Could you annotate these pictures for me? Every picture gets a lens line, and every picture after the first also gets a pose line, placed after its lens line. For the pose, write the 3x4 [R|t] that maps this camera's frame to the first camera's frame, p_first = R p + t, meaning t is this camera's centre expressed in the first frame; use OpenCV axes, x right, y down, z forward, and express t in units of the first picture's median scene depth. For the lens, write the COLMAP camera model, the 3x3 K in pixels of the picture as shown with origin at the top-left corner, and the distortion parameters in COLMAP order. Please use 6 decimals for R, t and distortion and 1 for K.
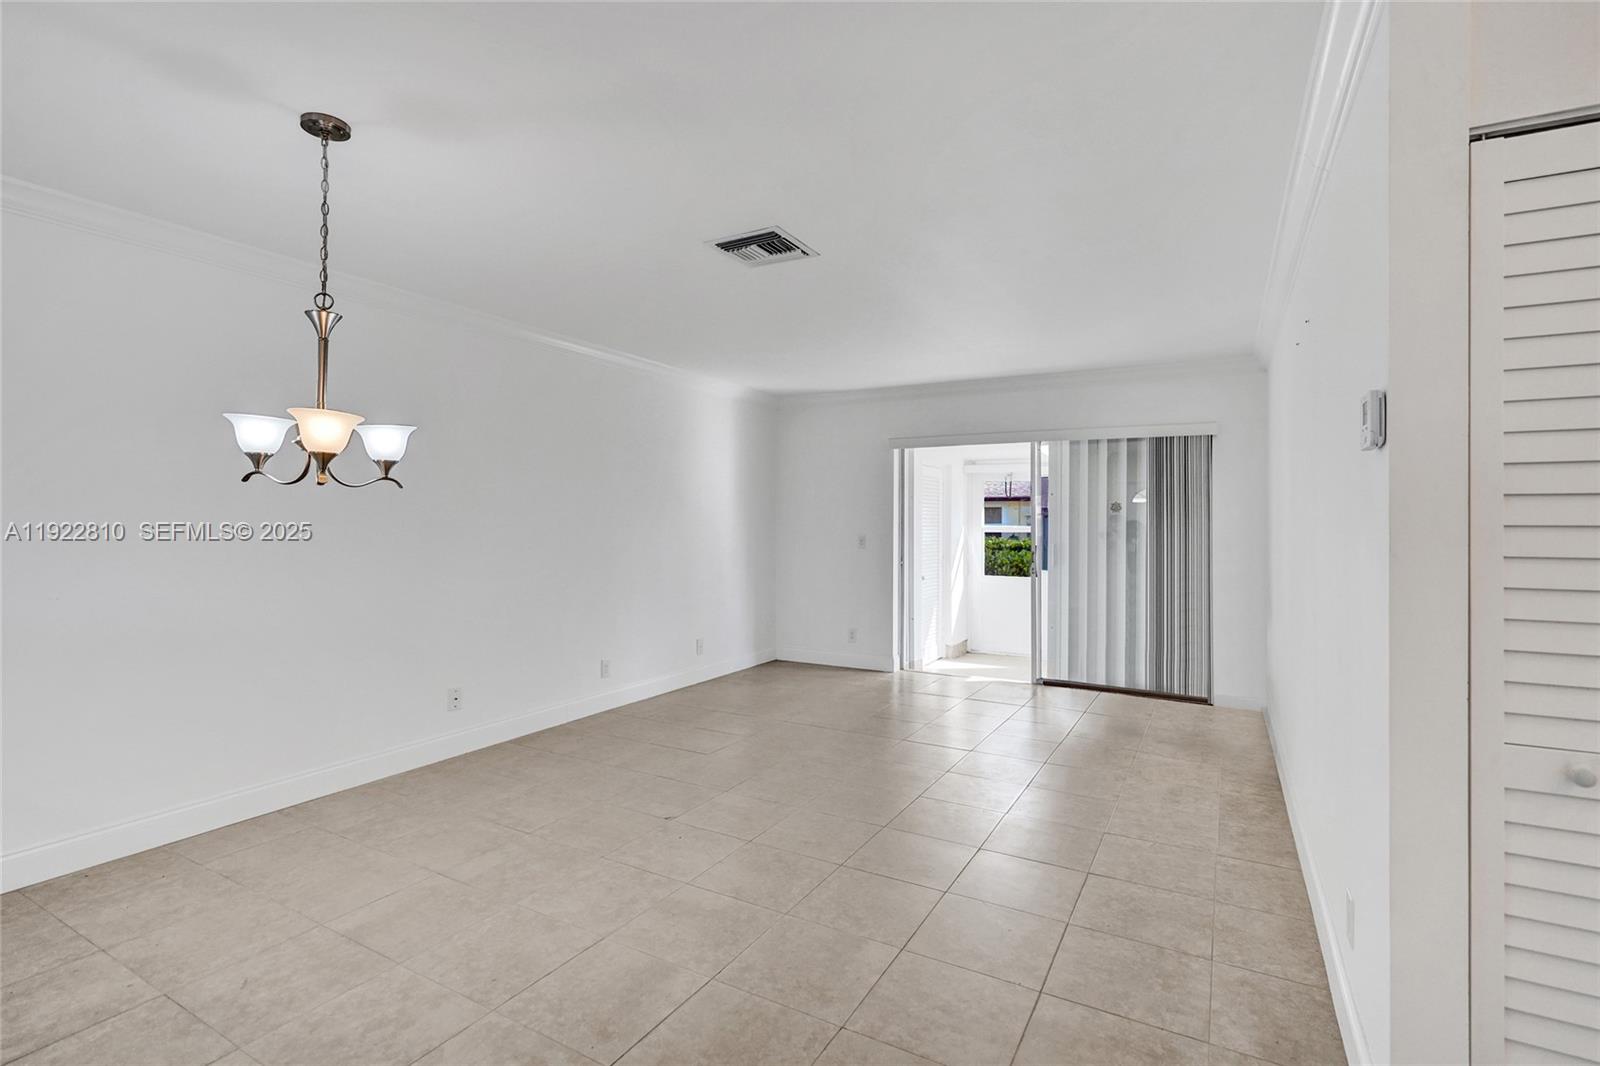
lens RADIAL K [[753.7, 0, 803.7], [0, 753.7, 526.1], [0, 0, 1]] dist [-0.003084, -0.000270]
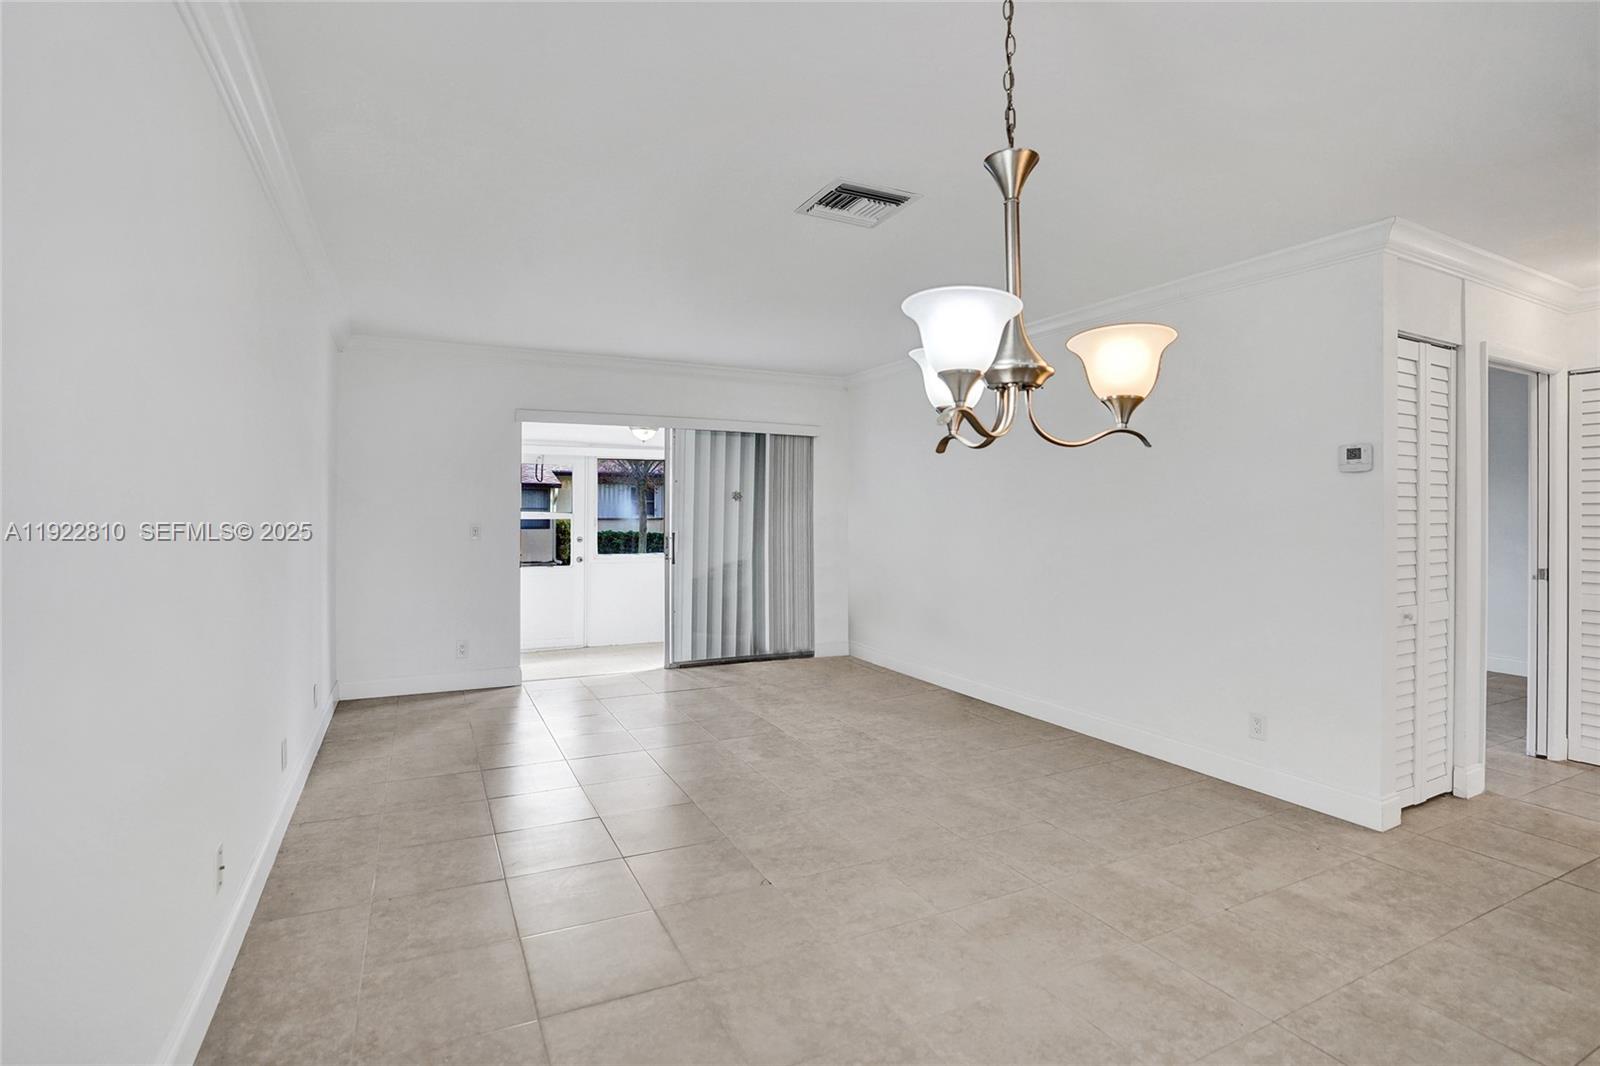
lens RADIAL K [[767.1, 0, 800.9], [0, 767.1, 507.0], [0, 0, 1]] dist [-0.039510, -0.000115]
pose [[0.560502, 0.002859, 0.828148, -0.642457], [0.006678, 0.999946, -0.007971, 0.005774], [-0.828126, 0.009998, 0.560453, 0.418139]]
